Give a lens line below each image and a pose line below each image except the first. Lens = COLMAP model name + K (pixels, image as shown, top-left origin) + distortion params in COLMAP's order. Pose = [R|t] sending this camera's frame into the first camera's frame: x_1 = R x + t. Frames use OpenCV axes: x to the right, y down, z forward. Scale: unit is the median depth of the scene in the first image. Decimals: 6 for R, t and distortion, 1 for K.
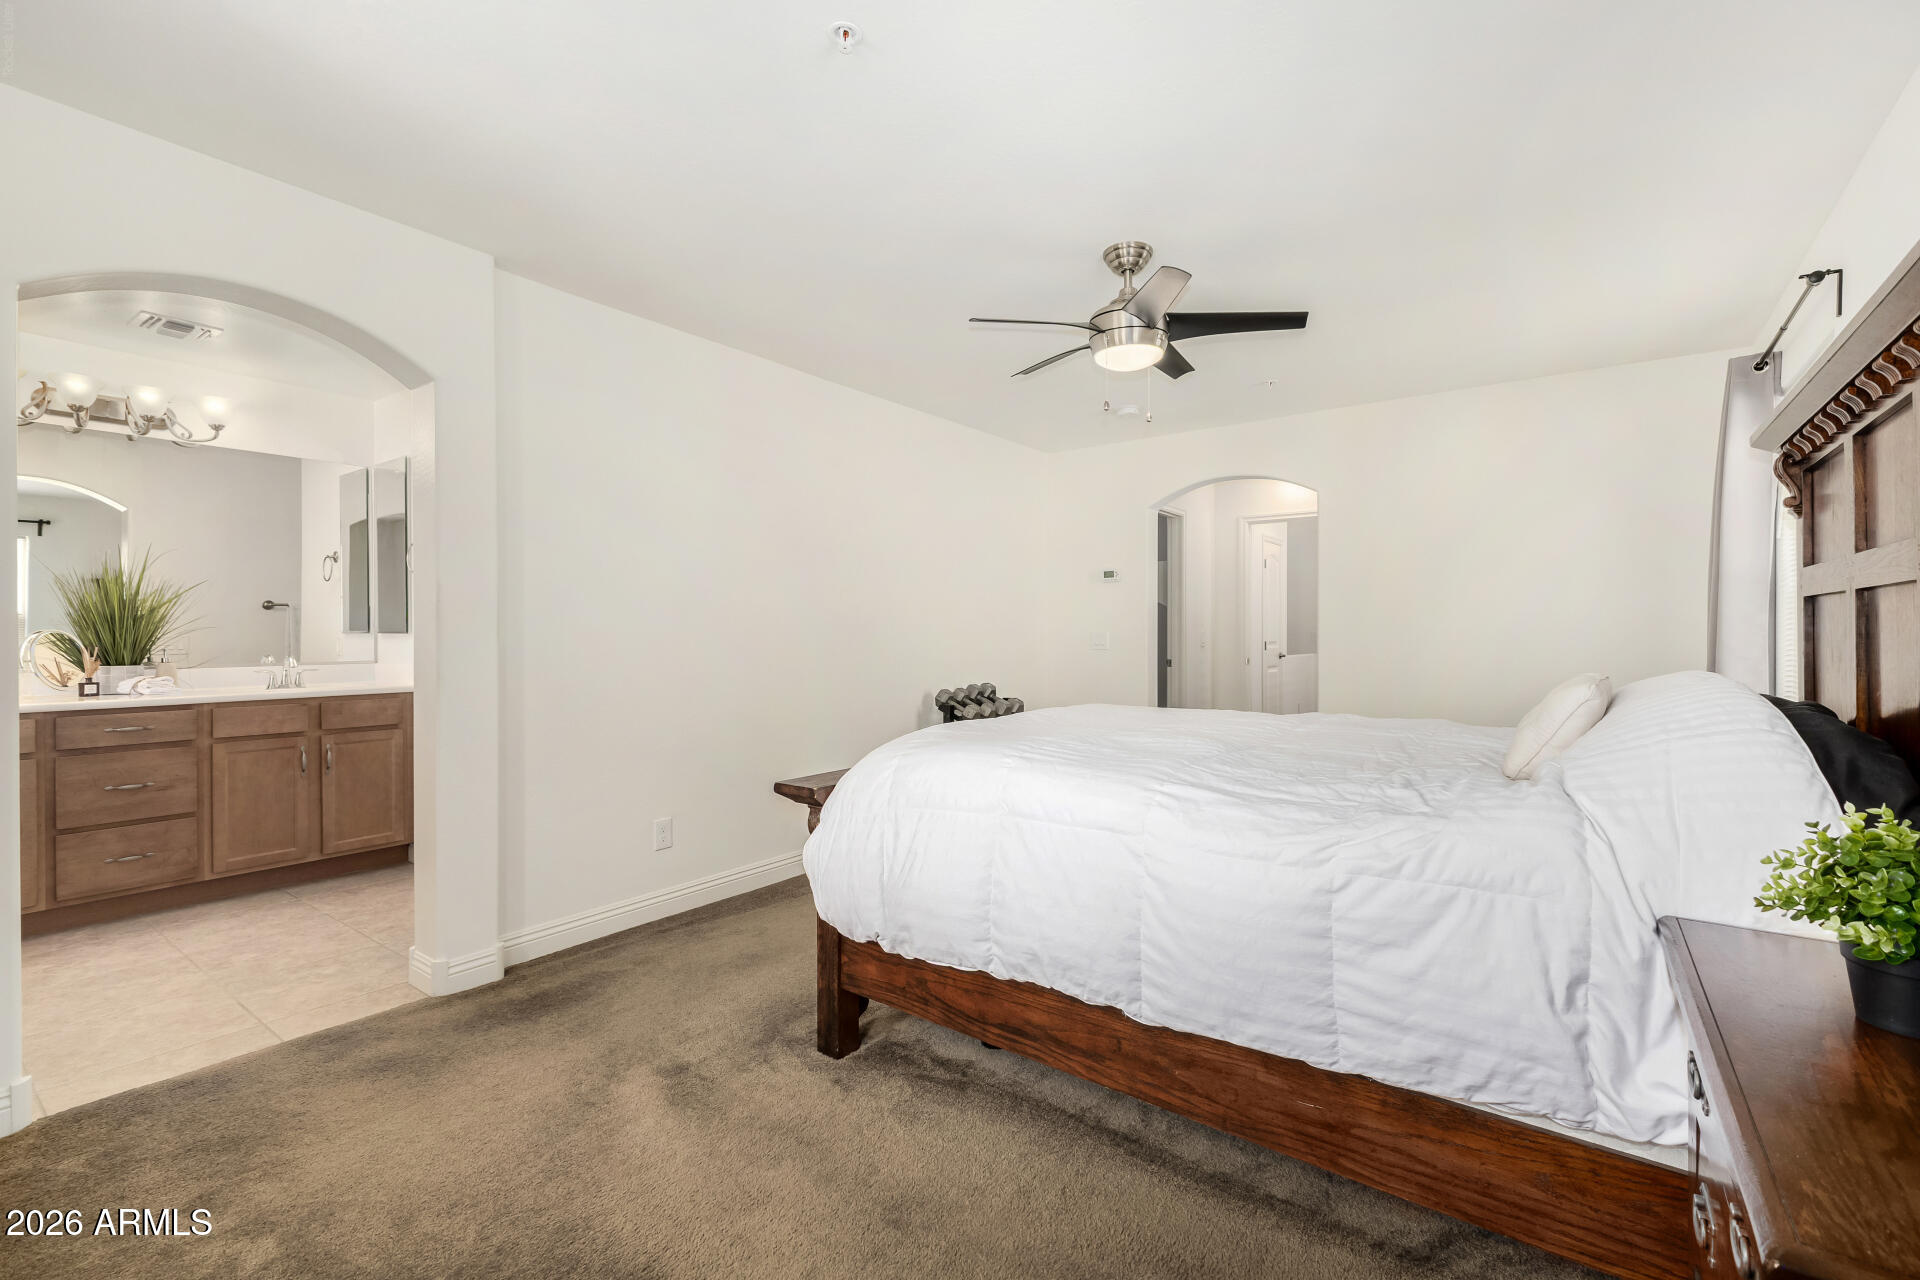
lens RADIAL K [[826.9, 0, 961.1], [0, 826.9, 634.7], [0, 0, 1]] dist [0.004031, -0.001004]
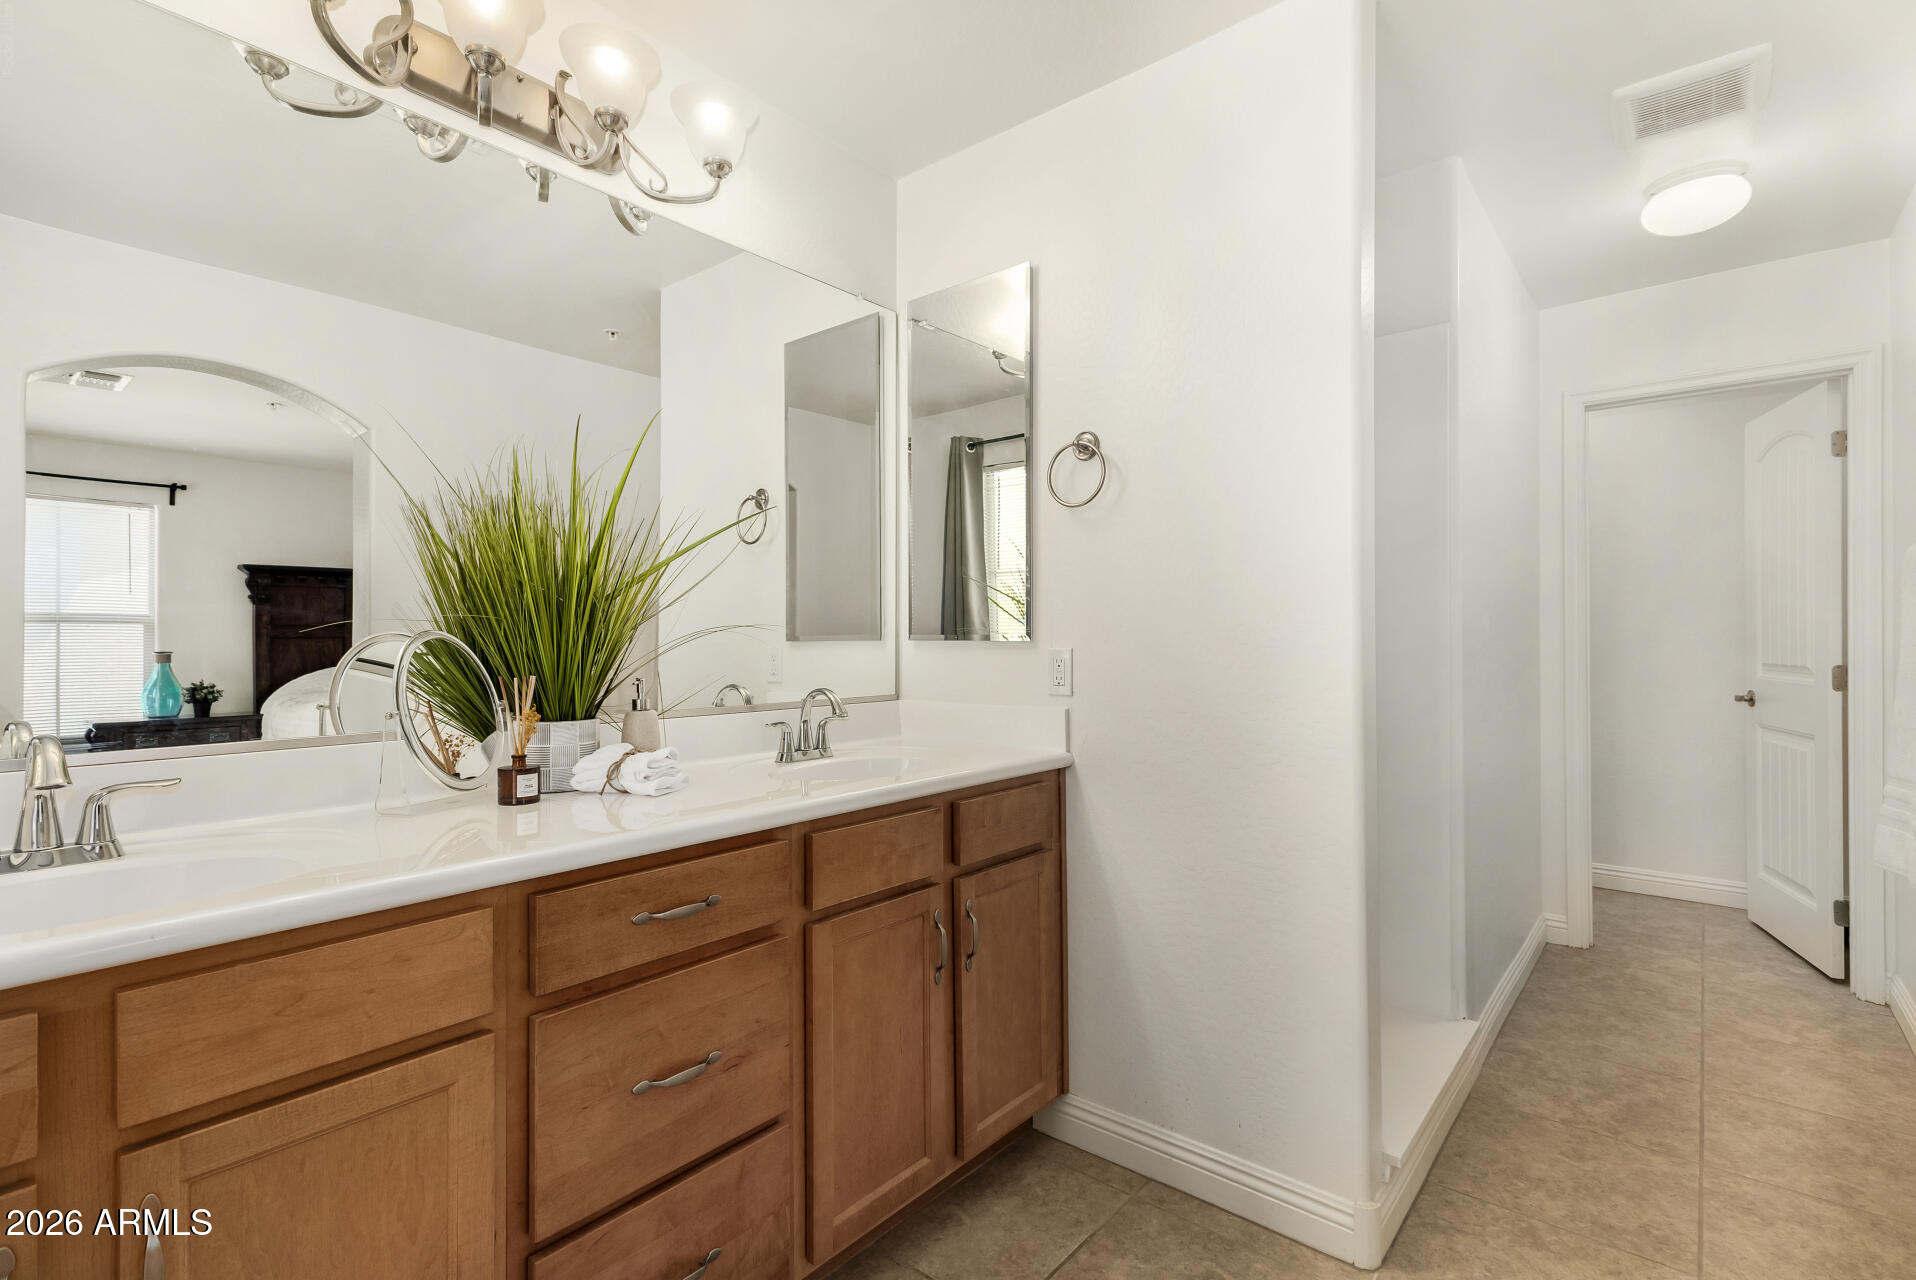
lens RADIAL K [[877.8, 0, 957.8], [0, 877.8, 643.5], [0, 0, 1]] dist [0.003681, 0.000447]
pose [[0.997935, 0.001056, -0.064231, -0.789602], [-0.001057, 0.999999, 0.000011, -0.000079], [0.064231, 0.000057, 0.997935, 0.581886]]
